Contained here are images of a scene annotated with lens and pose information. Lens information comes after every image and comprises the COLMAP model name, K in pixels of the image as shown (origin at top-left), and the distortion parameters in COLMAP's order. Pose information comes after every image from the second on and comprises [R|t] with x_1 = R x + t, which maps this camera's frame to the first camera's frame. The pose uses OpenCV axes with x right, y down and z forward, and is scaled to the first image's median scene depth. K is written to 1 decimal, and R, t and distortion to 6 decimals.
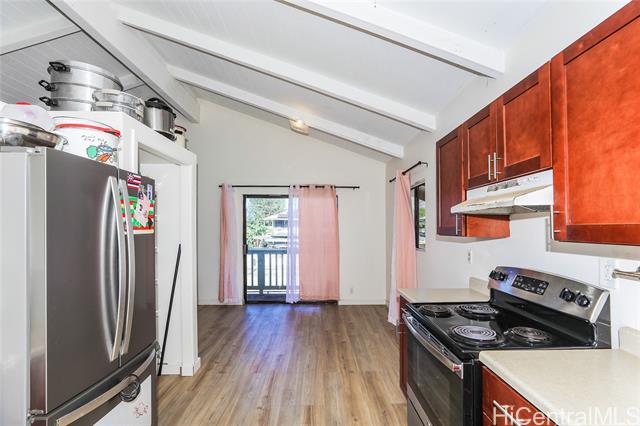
lens RADIAL K [[318.2, 0, 320.8], [0, 318.2, 226.9], [0, 0, 1]] dist [0.000275, 0.000294]
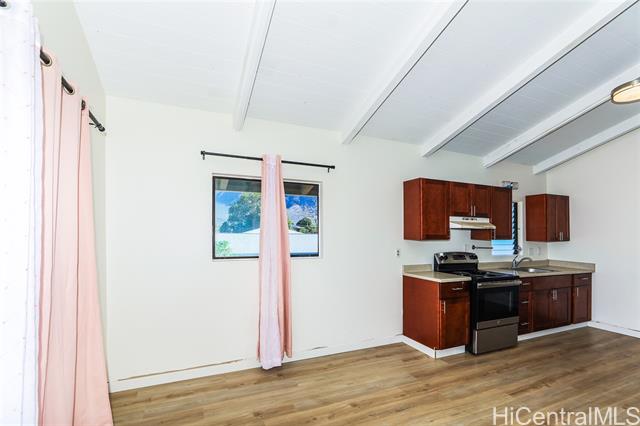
lens RADIAL K [[295.4, 0, 319.5], [0, 295.4, 230.3], [0, 0, 1]] dist [-0.002111, -0.000280]
pose [[-0.420660, 0.003887, 0.907210, -1.017969], [-0.016078, 0.999802, -0.011738, 0.007410], [-0.907076, -0.019524, -0.420514, 2.993362]]
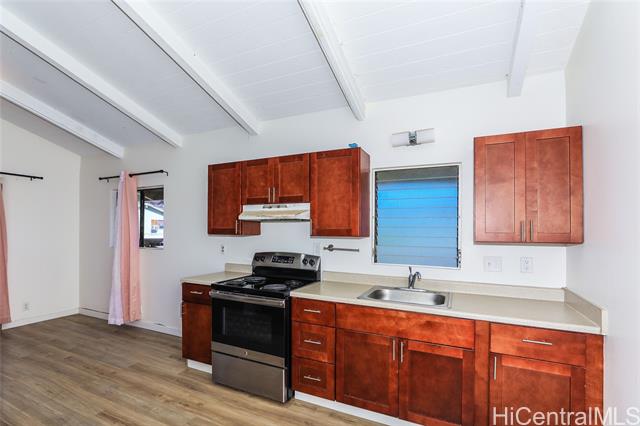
lens RADIAL K [[300.6, 0, 333.9], [0, 300.6, 231.9], [0, 0, 1]] dist [0.001337, 0.000365]
pose [[0.419782, 0.001548, 0.907624, -0.822704], [-0.013418, 0.999900, 0.004500, 0.004579], [-0.907526, -0.014067, 0.419760, -0.019572]]
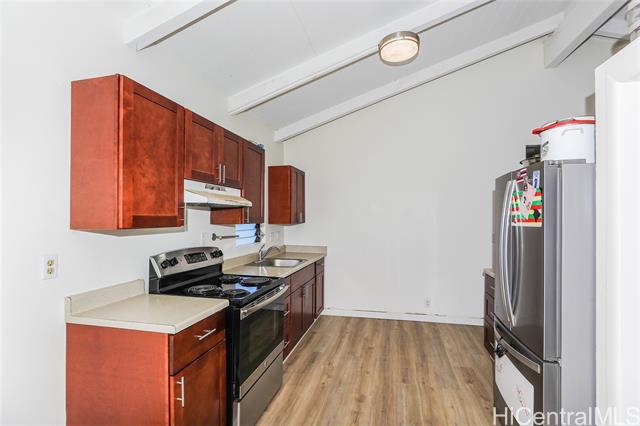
lens RADIAL K [[309.8, 0, 315.5], [0, 309.8, 214.3], [0, 0, 1]] dist [-0.013596, 0.000267]
pose [[-0.971832, -0.003992, 0.235641, -0.170525], [-0.007923, 0.999845, -0.015737, 0.005185], [-0.235541, -0.017160, -0.971713, 2.179475]]
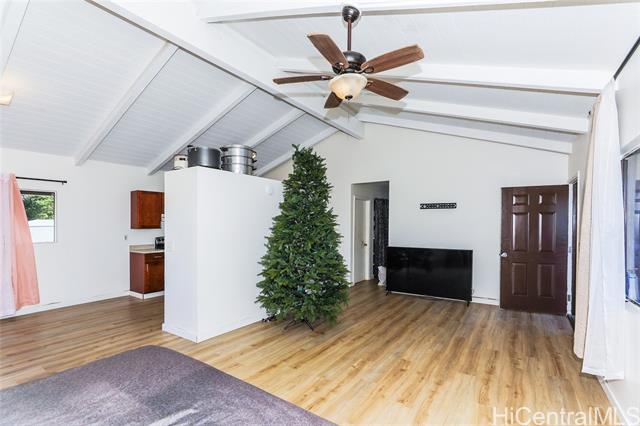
lens RADIAL K [[303.4, 0, 317.9], [0, 303.4, 219.2], [0, 0, 1]] dist [-0.001065, -0.000276]
pose [[-0.830509, 0.000277, 0.557006, -3.044410], [-0.009365, 0.999852, -0.014461, -0.040389], [-0.556927, -0.017226, -0.830383, 3.195634]]
